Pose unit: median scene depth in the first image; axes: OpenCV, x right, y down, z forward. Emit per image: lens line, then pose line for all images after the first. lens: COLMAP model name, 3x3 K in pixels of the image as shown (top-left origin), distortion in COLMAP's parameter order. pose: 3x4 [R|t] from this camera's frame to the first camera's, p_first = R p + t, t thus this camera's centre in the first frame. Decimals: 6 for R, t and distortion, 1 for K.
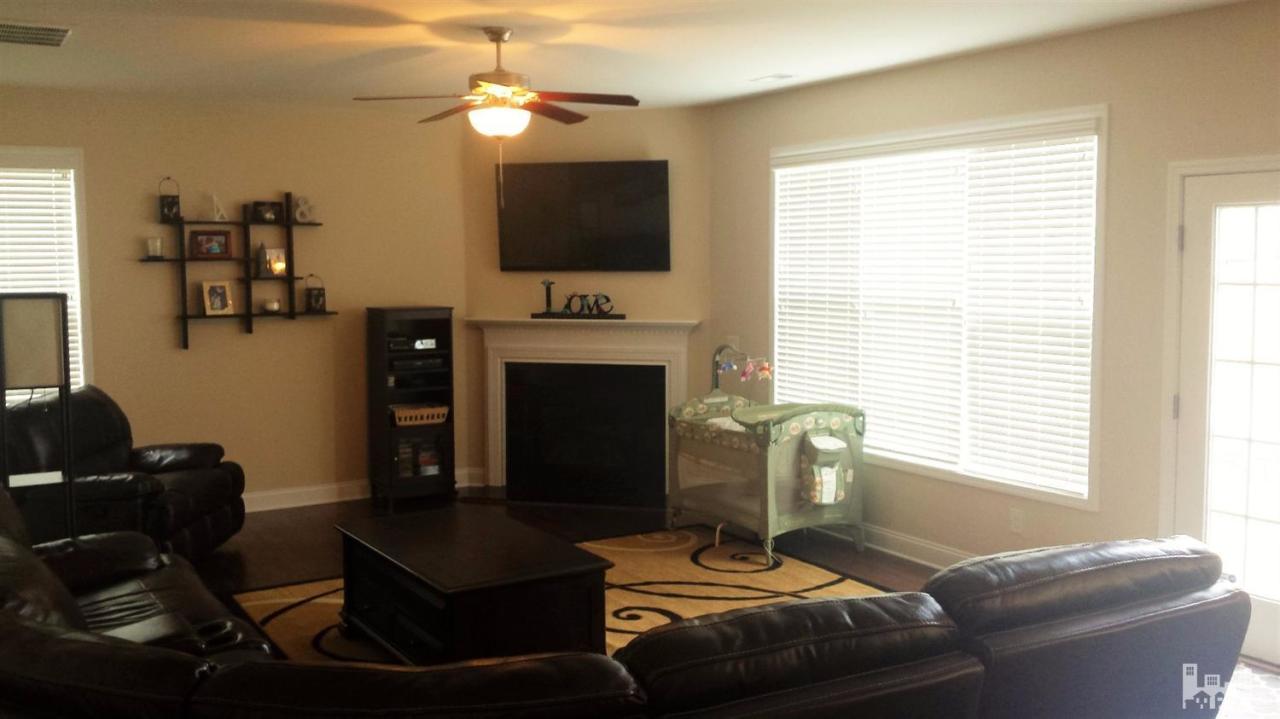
lens RADIAL K [[1166.3, 0, 644.9], [0, 1166.3, 363.6], [0, 0, 1]] dist [0.034300, 0.000000]
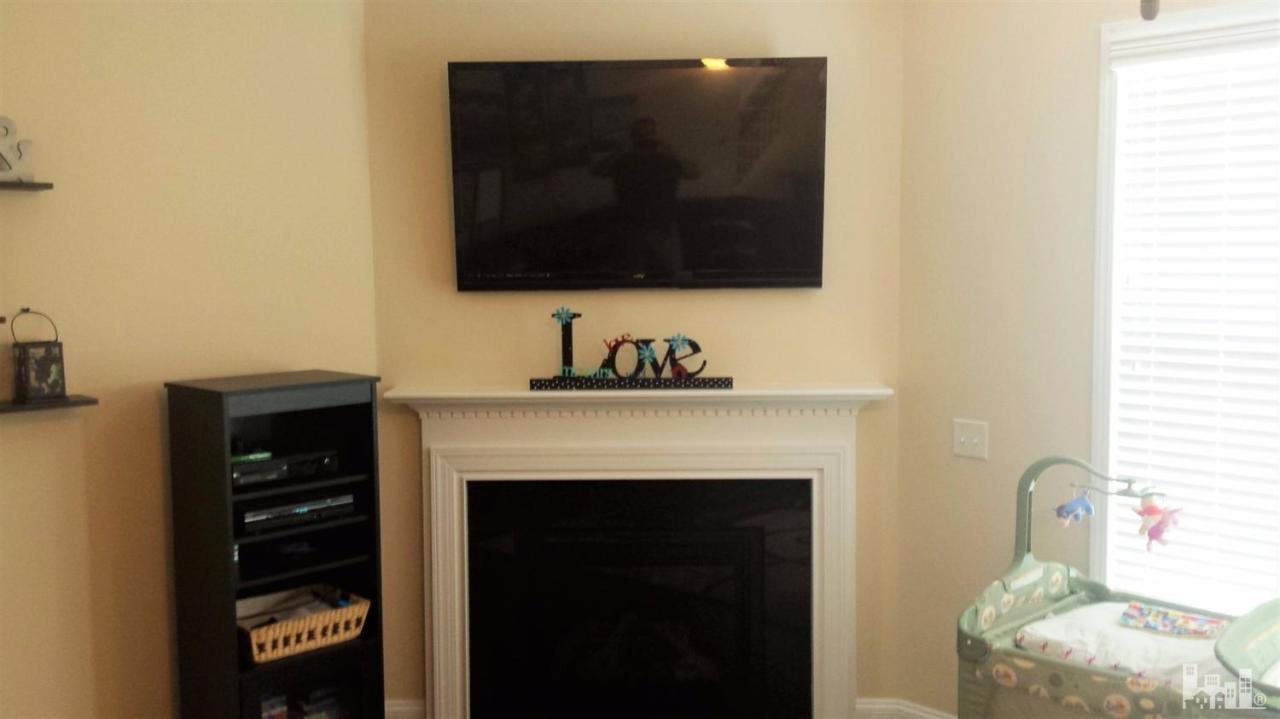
lens RADIAL K [[1166.3, 0, 634.2], [0, 1166.3, 348.6], [0, 0, 1]] dist [0.034300, 0.000000]
pose [[0.976173, -0.024145, 0.215648, -0.160568], [0.027579, 0.999536, -0.012926, -0.049036], [-0.215236, 0.018565, 0.976386, 0.533287]]
